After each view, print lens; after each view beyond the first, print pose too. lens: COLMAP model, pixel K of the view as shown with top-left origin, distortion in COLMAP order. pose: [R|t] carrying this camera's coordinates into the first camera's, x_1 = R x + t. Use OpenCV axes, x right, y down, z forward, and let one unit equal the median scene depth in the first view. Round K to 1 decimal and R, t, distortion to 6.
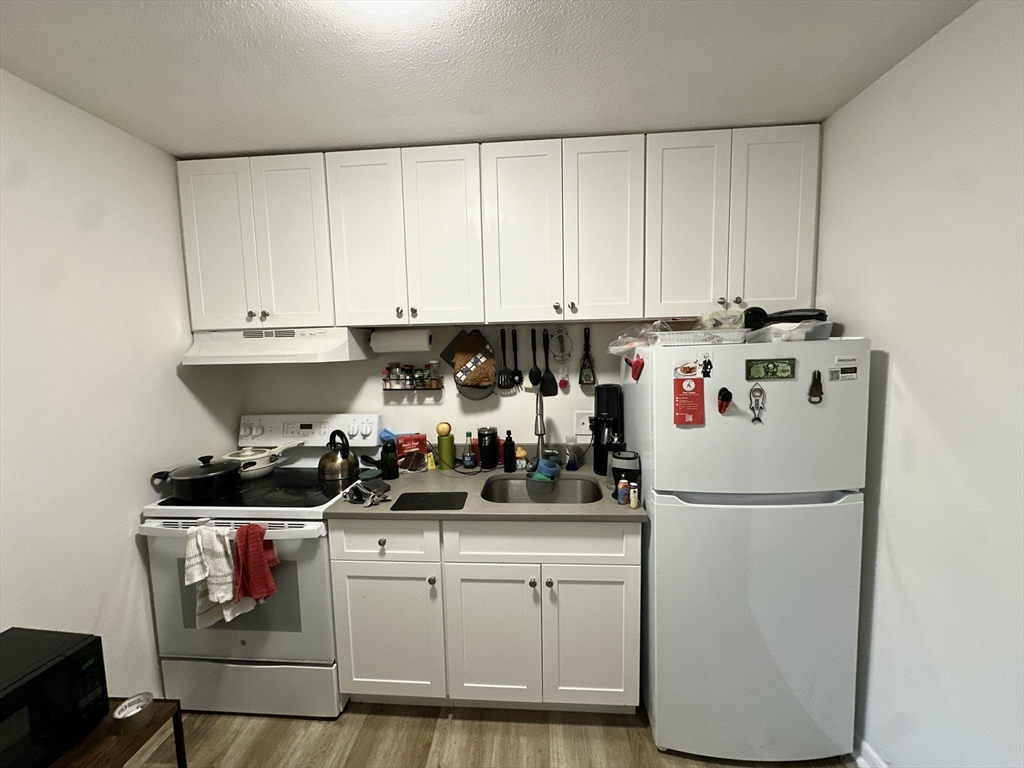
lens RADIAL K [[409.5, 0, 512.0], [0, 409.5, 384.0], [0, 0, 1]] dist [-0.003325, -0.000051]
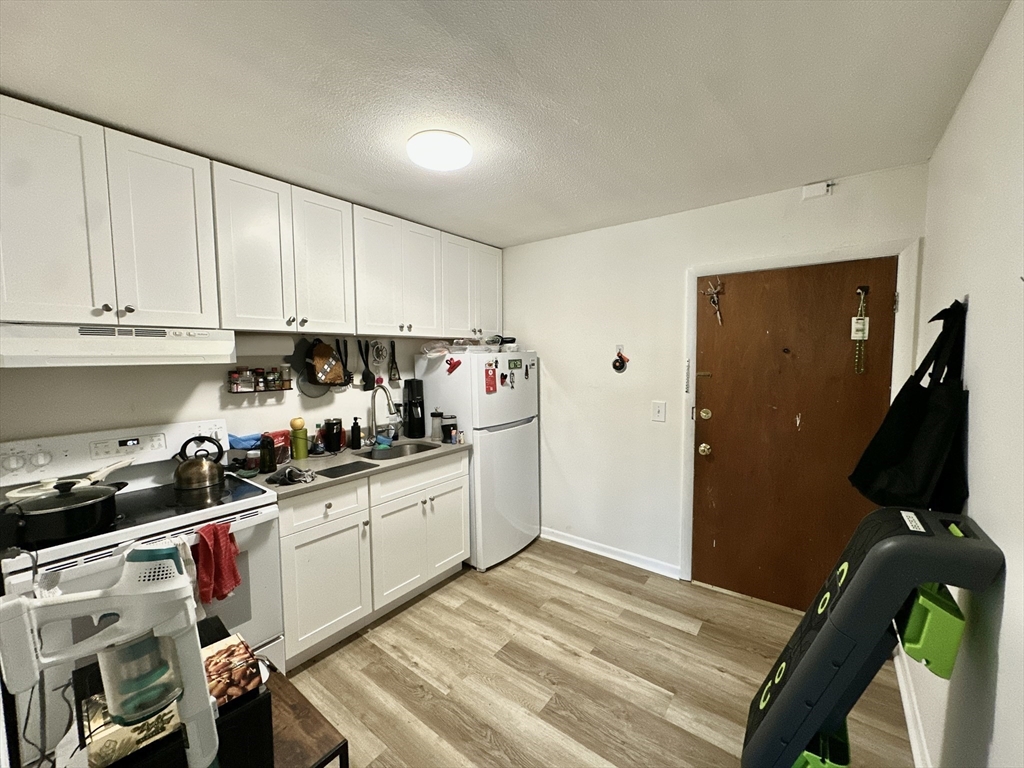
lens RADIAL K [[409.5, 0, 512.0], [0, 409.5, 384.0], [0, 0, 1]] dist [-0.003325, -0.000051]
pose [[0.554602, -0.042681, 0.831020, -0.873425], [0.075541, 0.997142, 0.000798, 0.048897], [-0.828680, 0.062334, 0.556242, -0.153679]]
